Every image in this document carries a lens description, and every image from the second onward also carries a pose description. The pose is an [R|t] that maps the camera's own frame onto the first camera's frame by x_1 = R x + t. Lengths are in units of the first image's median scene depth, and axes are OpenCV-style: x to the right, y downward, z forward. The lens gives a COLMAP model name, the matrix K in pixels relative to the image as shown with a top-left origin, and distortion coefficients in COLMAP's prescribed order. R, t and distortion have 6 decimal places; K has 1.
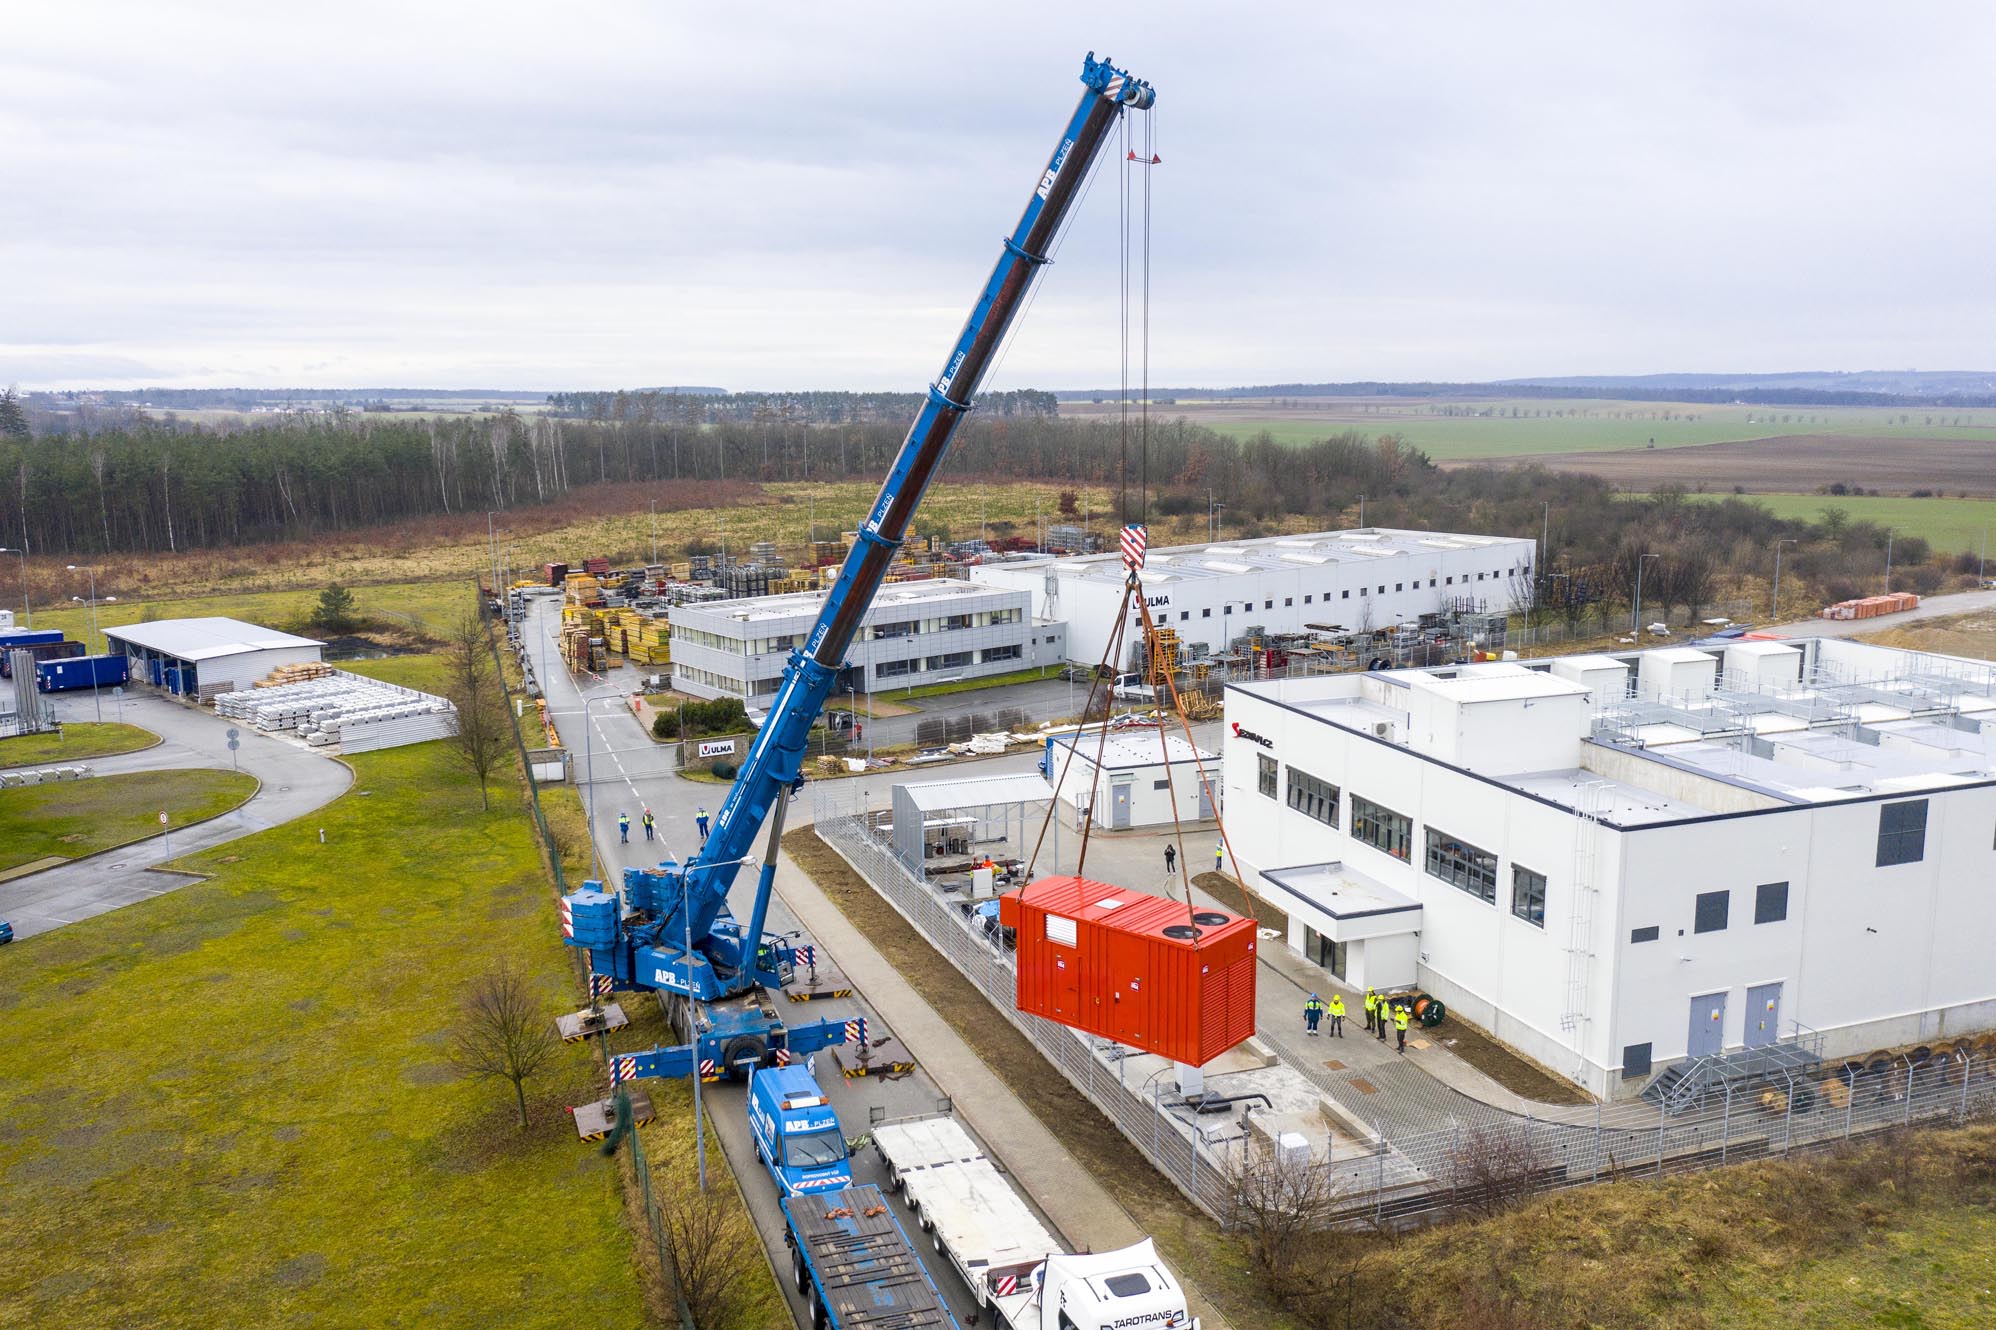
lens RADIAL K [[1576.1, 0, 990.4], [0, 1576.1, 665.0], [0, 0, 1]] dist [-0.016060, 0.005670]
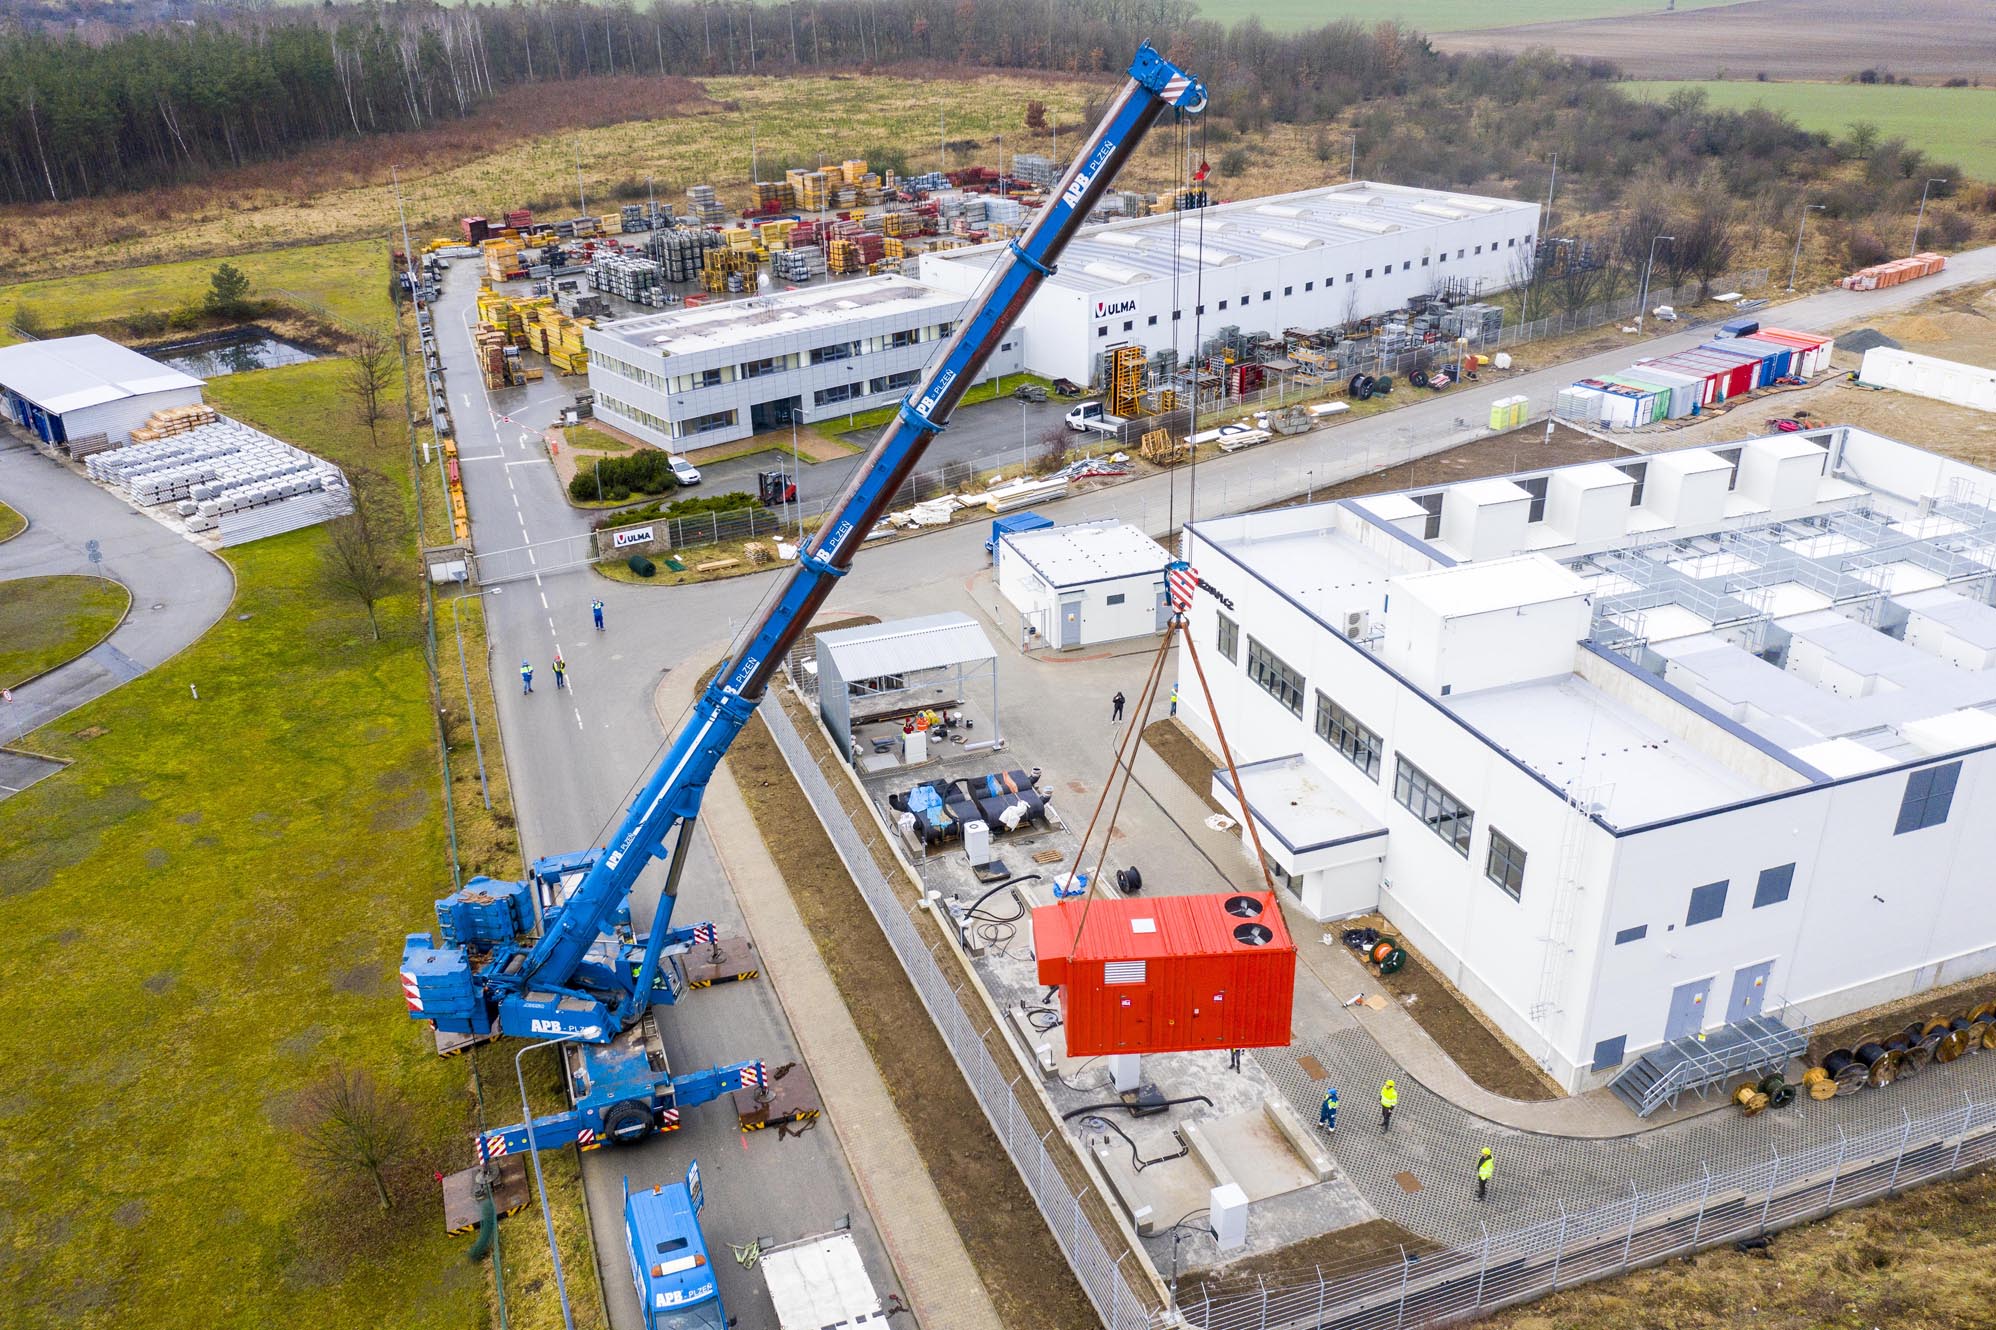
lens RADIAL K [[1576.1, 0, 990.4], [0, 1576.1, 665.0], [0, 0, 1]] dist [-0.016060, 0.005670]
pose [[0.999834, -0.013246, 0.012495, 0.019475], [0.009445, 0.963911, 0.266057, -0.106551], [-0.015568, -0.265894, 0.963876, 0.086454]]
